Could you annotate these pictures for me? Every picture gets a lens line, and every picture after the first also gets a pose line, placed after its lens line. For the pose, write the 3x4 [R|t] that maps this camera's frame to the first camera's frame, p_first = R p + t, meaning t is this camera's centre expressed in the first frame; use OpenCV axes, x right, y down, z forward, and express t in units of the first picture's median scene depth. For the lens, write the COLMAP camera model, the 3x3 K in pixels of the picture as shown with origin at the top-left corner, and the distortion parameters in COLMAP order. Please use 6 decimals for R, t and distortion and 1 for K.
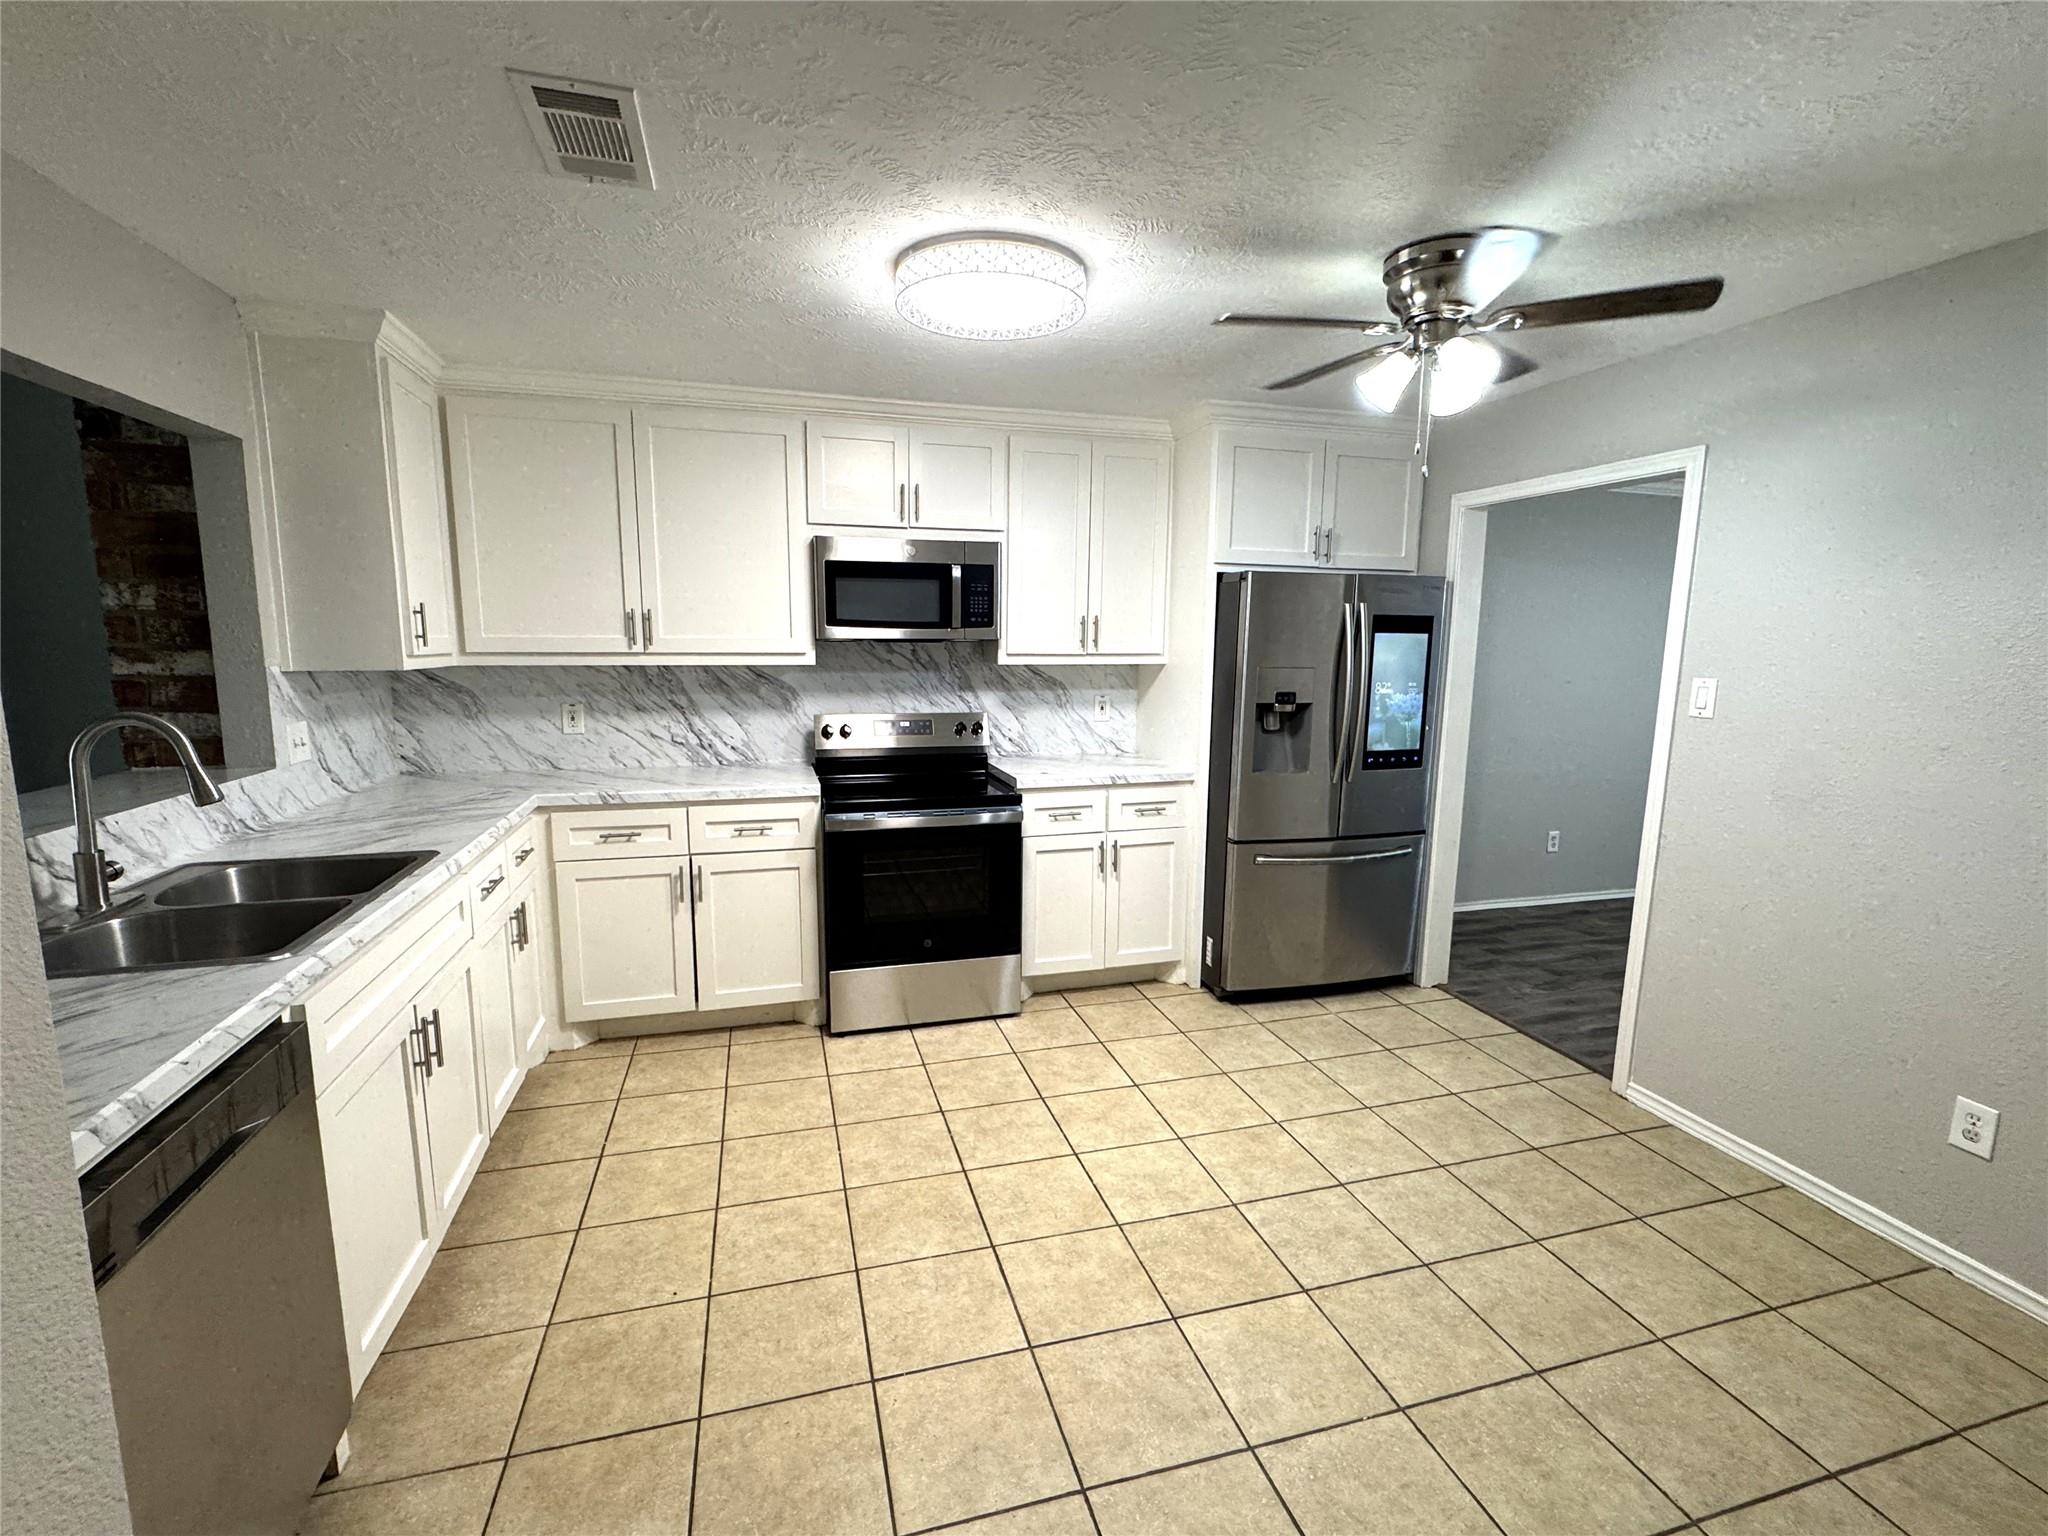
lens RADIAL K [[902.3, 0, 1024.0], [0, 902.3, 768.0], [0, 0, 1]] dist [-0.004013, -0.000248]
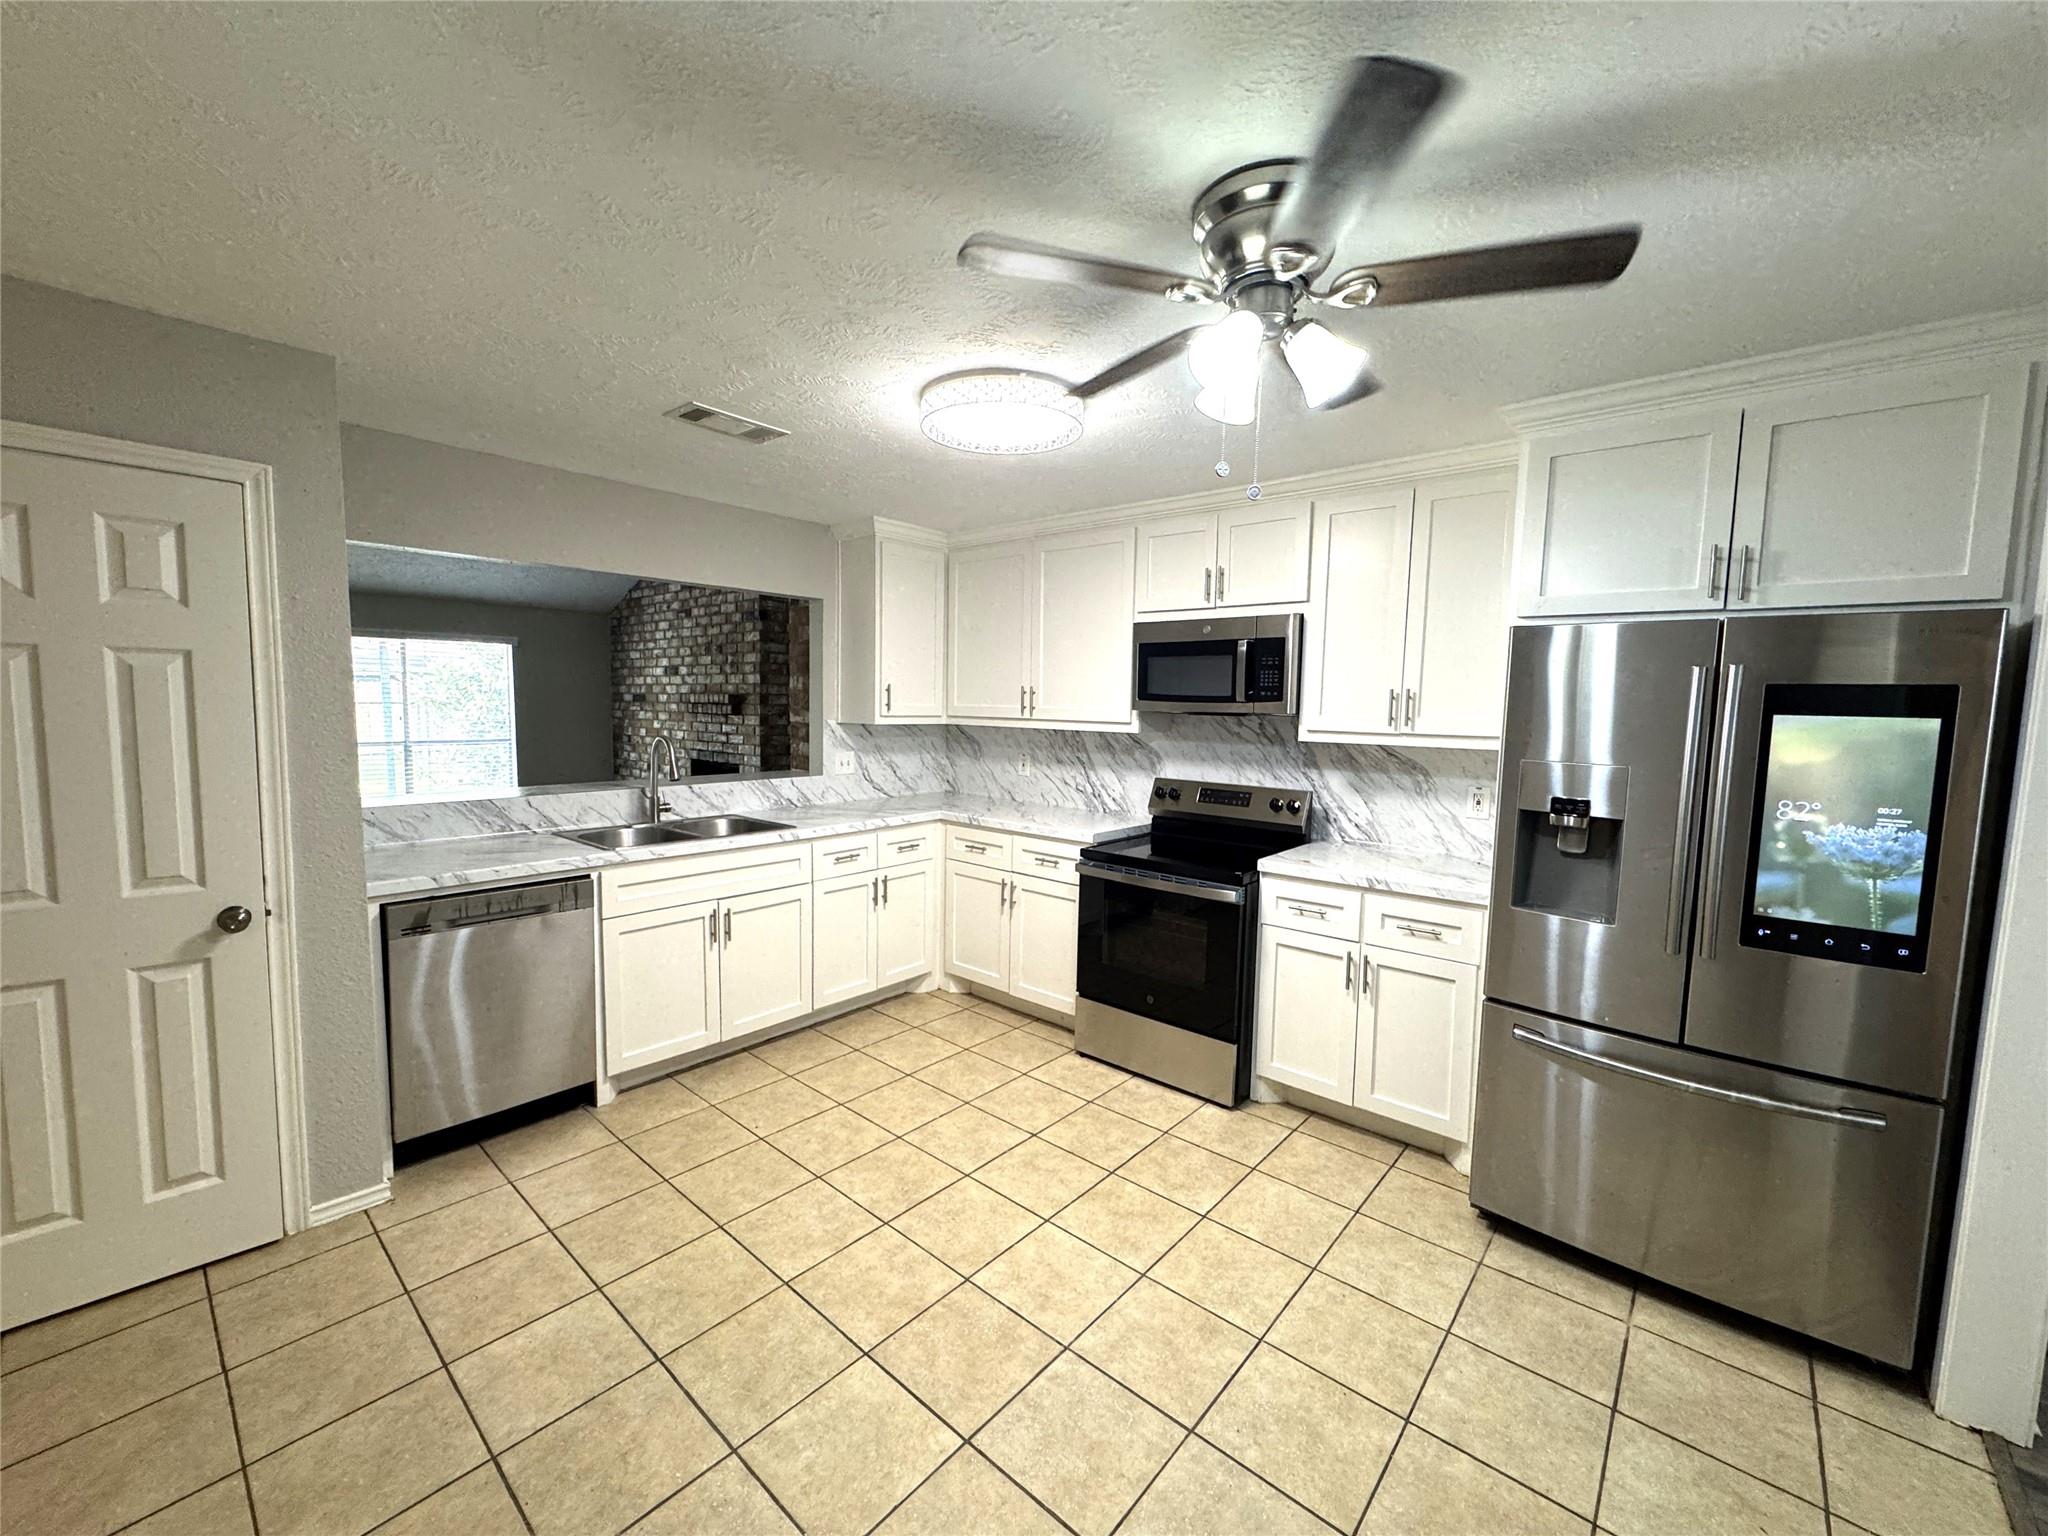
lens RADIAL K [[824.7, 0, 1024.0], [0, 824.7, 768.0], [0, 0, 1]] dist [-0.003457, 0.000118]
pose [[0.540606, 0.072869, -0.838114, 0.567478], [-0.135995, 0.990708, -0.001584, -0.048343], [0.830211, 0.114835, 0.545493, 0.307472]]
